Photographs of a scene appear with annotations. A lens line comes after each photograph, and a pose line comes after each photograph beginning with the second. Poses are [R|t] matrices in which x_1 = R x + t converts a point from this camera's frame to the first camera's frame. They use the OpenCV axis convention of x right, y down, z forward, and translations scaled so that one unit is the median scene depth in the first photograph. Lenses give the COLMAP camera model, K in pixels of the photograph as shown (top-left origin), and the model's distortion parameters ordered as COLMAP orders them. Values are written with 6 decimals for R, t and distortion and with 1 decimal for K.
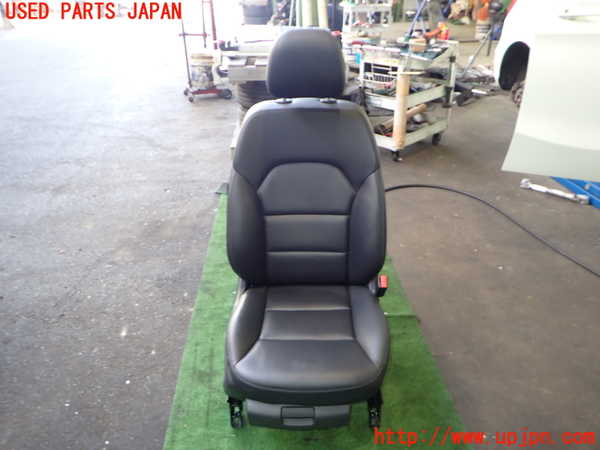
lens RADIAL K [[434.2, 0, 296.4], [0, 434.2, 224.5], [0, 0, 1]] dist [-0.000527, -0.001298]
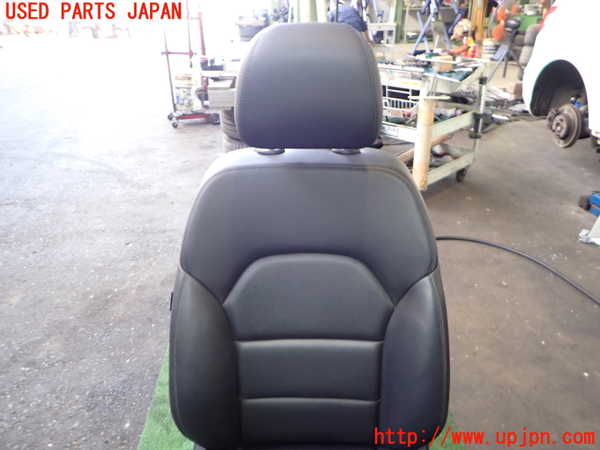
lens RADIAL K [[452.9, 0, 298.8], [0, 452.9, 227.2], [0, 0, 1]] dist [0.005856, 0.003156]
pose [[0.999955, -0.001062, 0.009464, 0.001810], [0.001549, 0.998666, -0.051604, -0.061307], [-0.009397, 0.051616, 0.998623, 0.163229]]
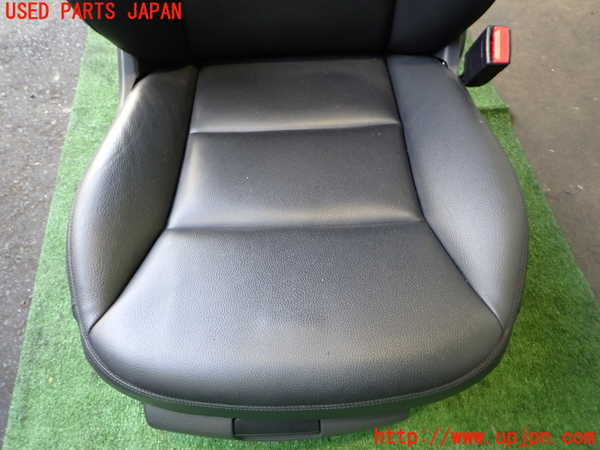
lens RADIAL K [[452.9, 0, 298.8], [0, 452.9, 227.2], [0, 0, 1]] dist [0.005856, 0.003156]
pose [[0.998726, -0.048042, 0.015420, 0.008727], [0.032960, 0.852592, 0.521537, 0.023672], [-0.038203, -0.520364, 0.853089, 0.251899]]
